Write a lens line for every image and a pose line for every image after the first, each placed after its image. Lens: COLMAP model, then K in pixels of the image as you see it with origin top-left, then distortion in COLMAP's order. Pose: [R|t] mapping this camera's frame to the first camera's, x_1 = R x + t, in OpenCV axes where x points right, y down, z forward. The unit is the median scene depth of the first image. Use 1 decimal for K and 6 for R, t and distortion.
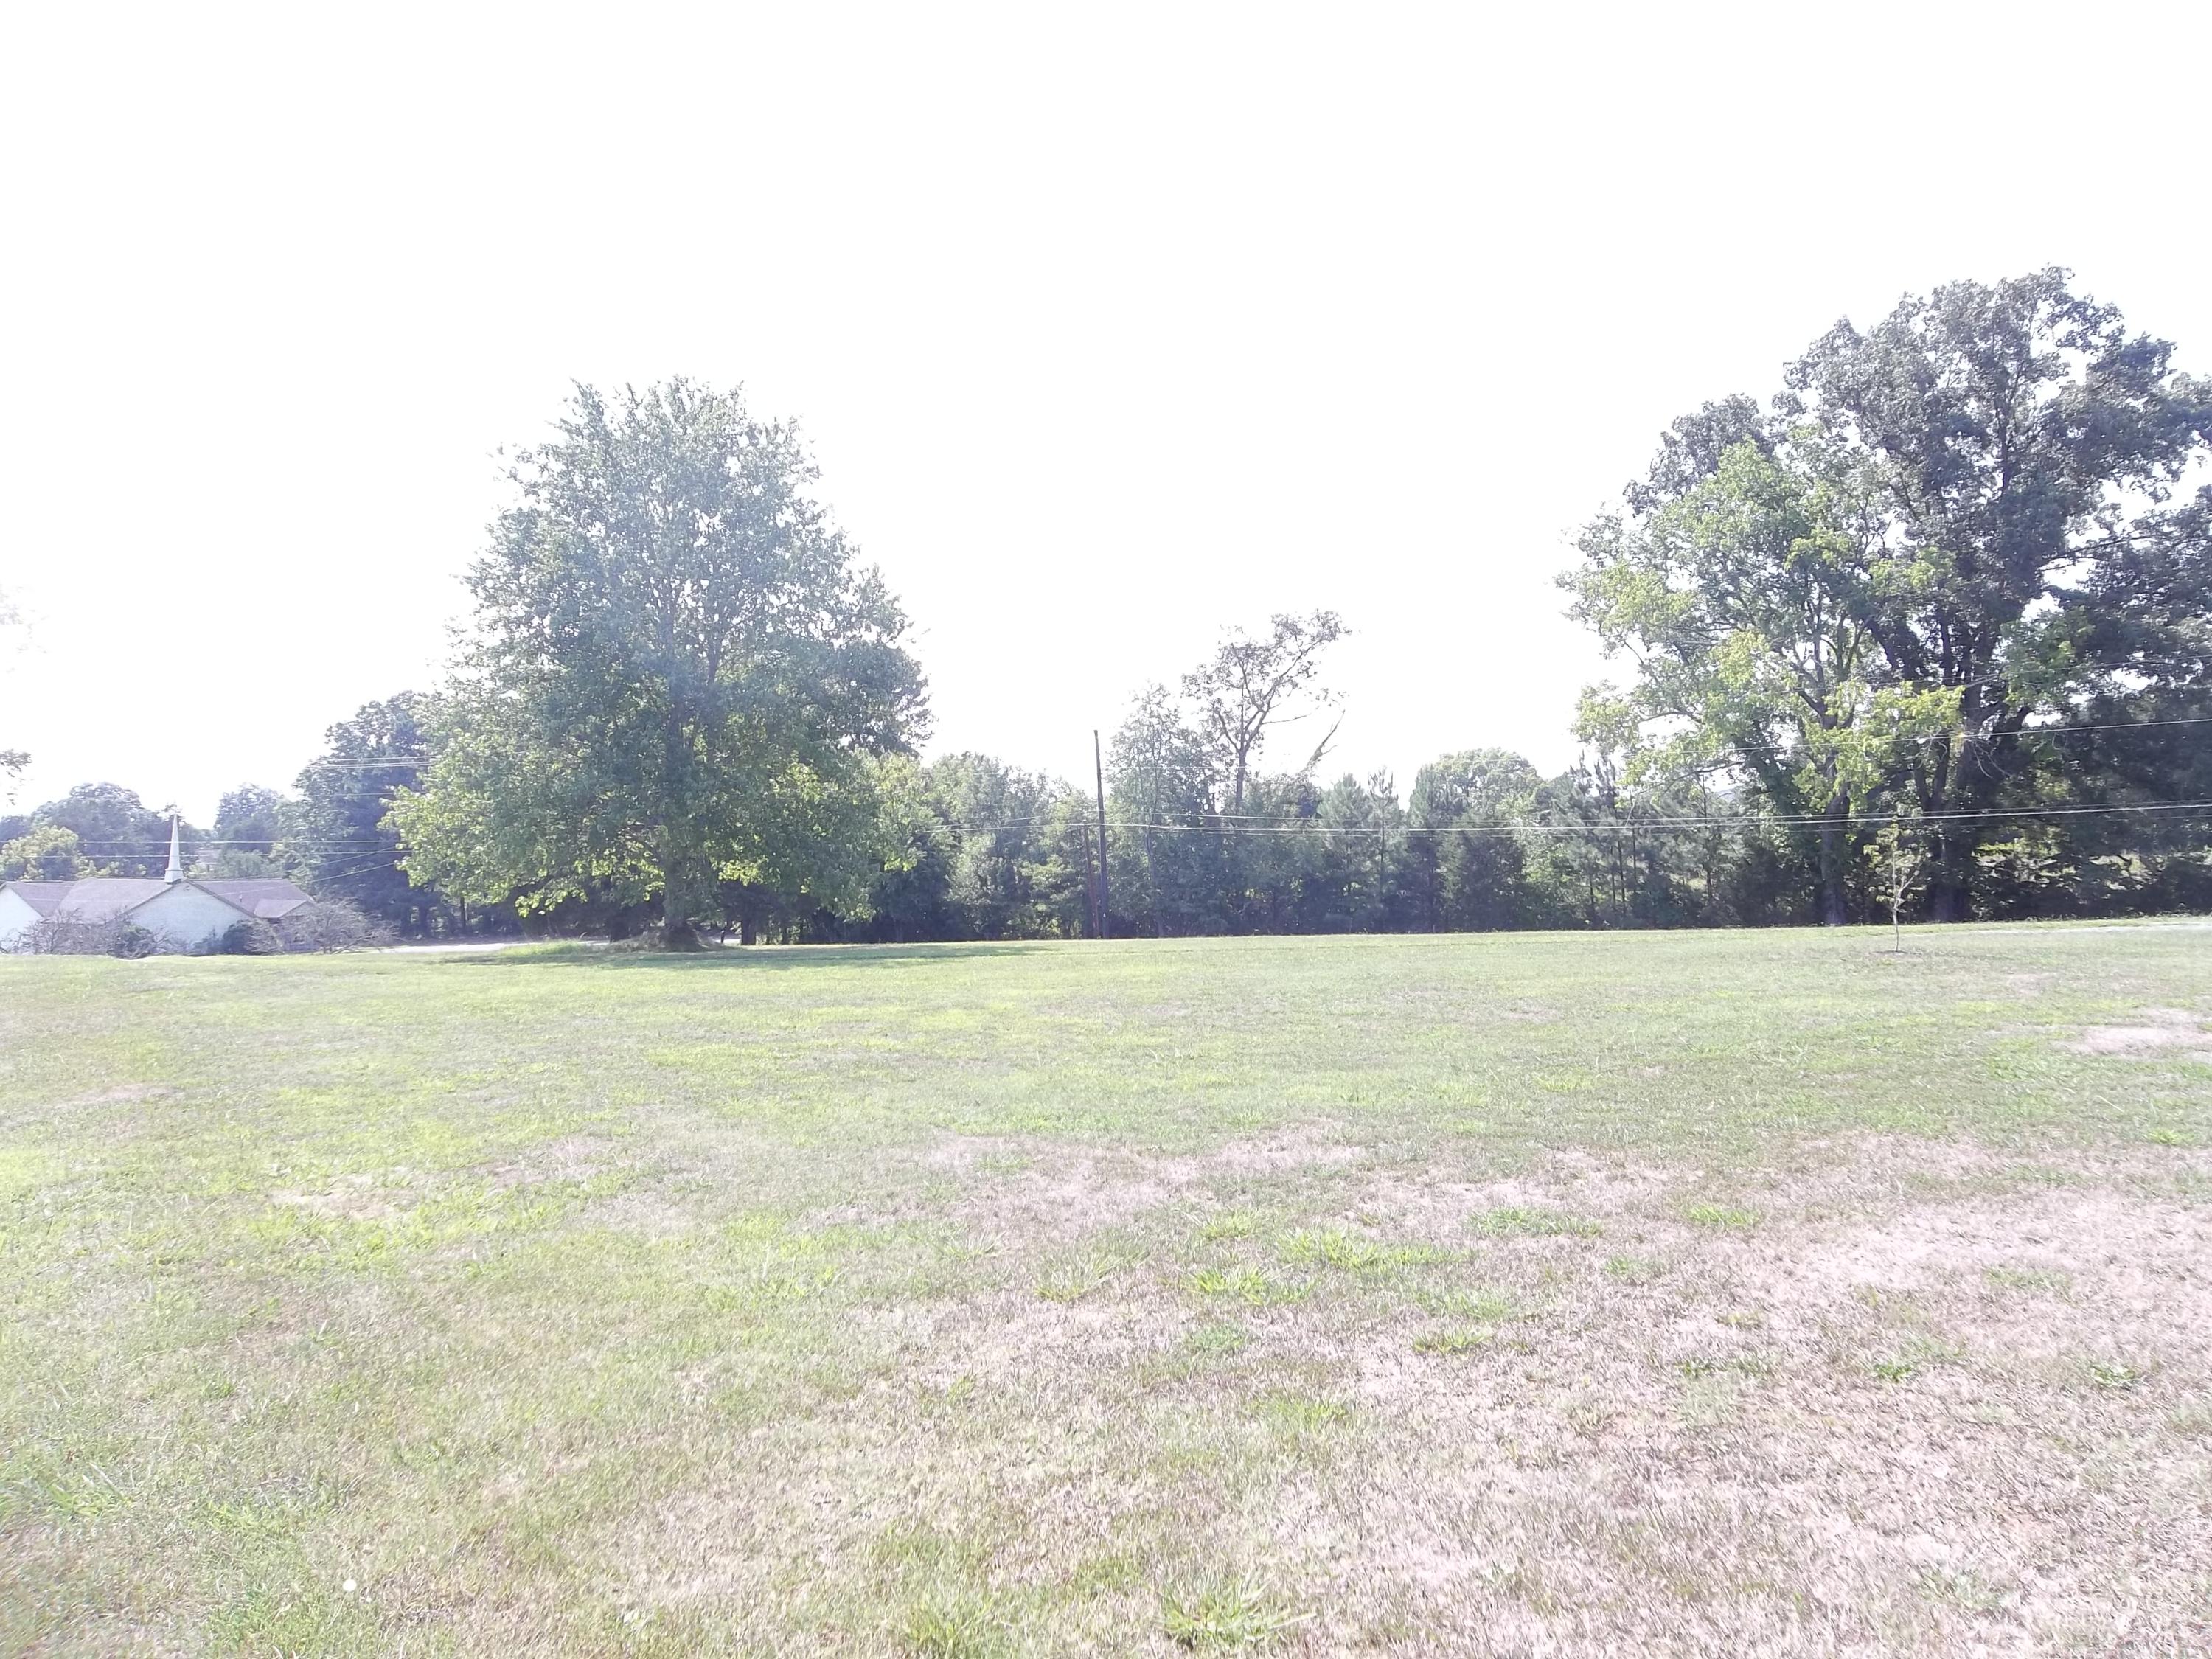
lens RADIAL K [[1754.8, 0, 1102.9], [0, 1754.8, 833.4], [0, 0, 1]] dist [-0.019418, -0.002685]
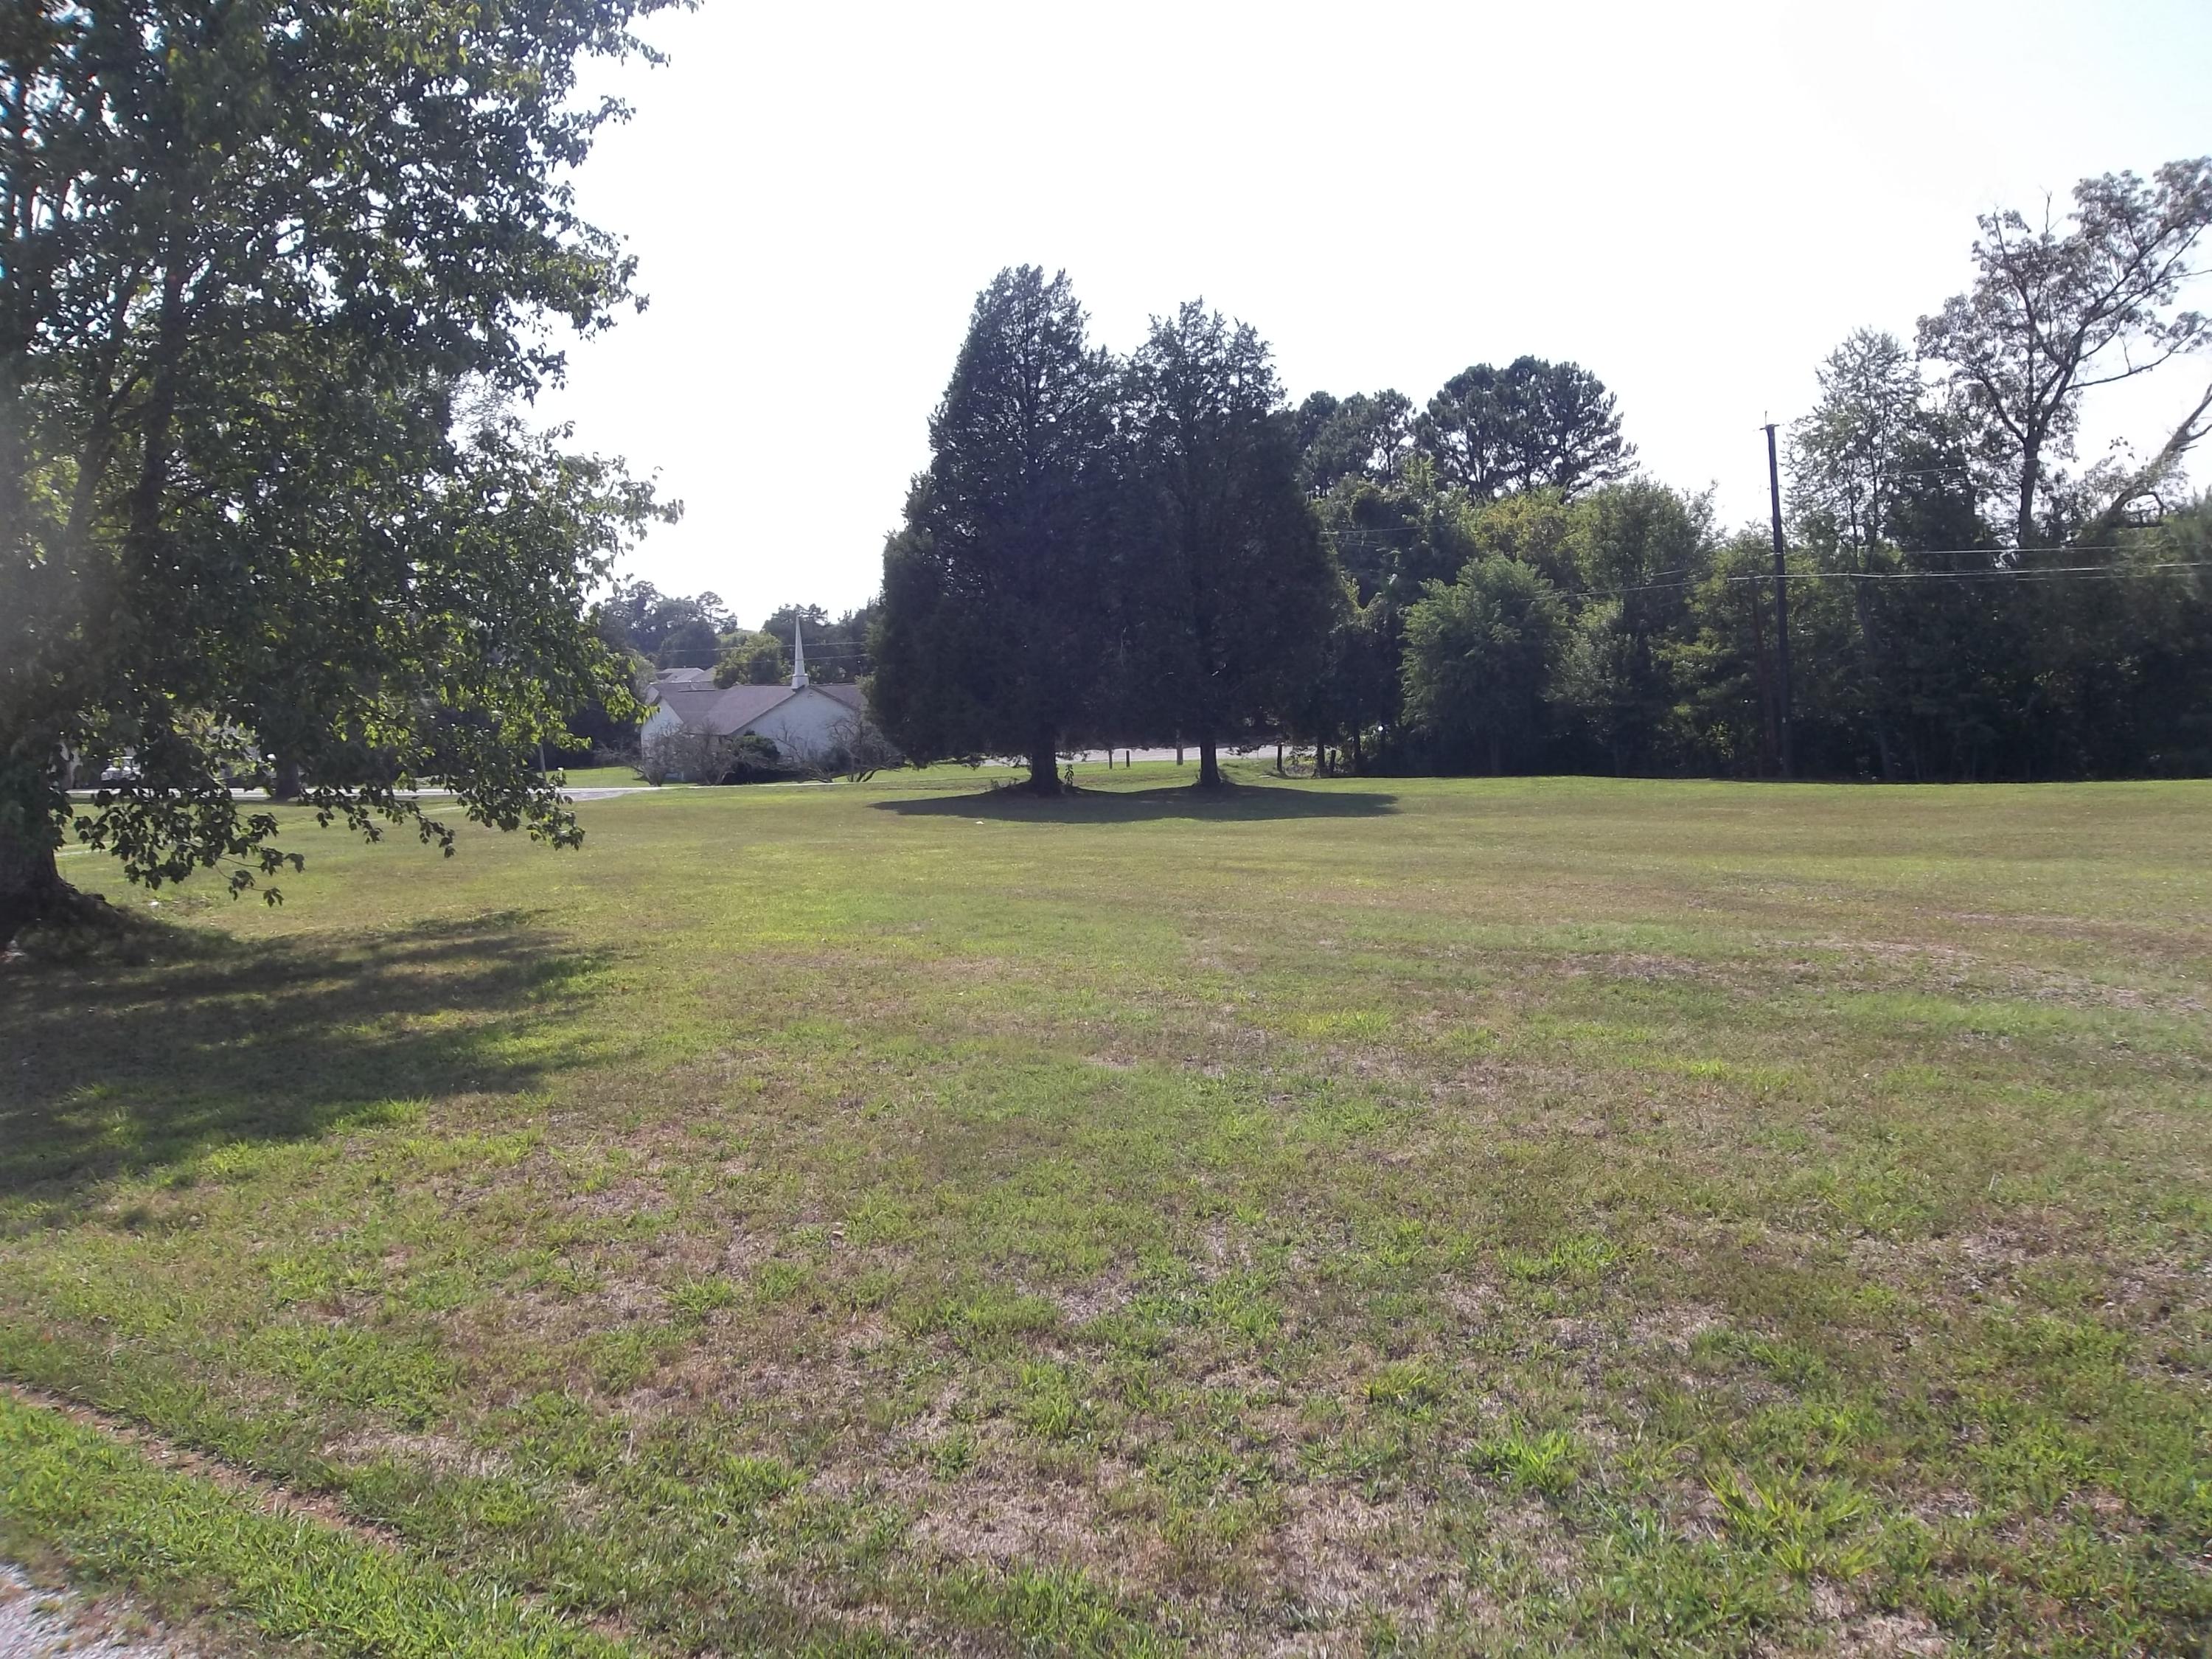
lens RADIAL K [[1754.8, 0, 1117.0], [0, 1754.8, 818.0], [0, 0, 1]] dist [-0.019418, -0.002685]
pose [[0.903874, 0.005536, -0.427764, 0.052617], [0.046185, 0.992809, 0.110439, 0.000611], [0.425299, -0.119579, 0.897119, 0.318000]]
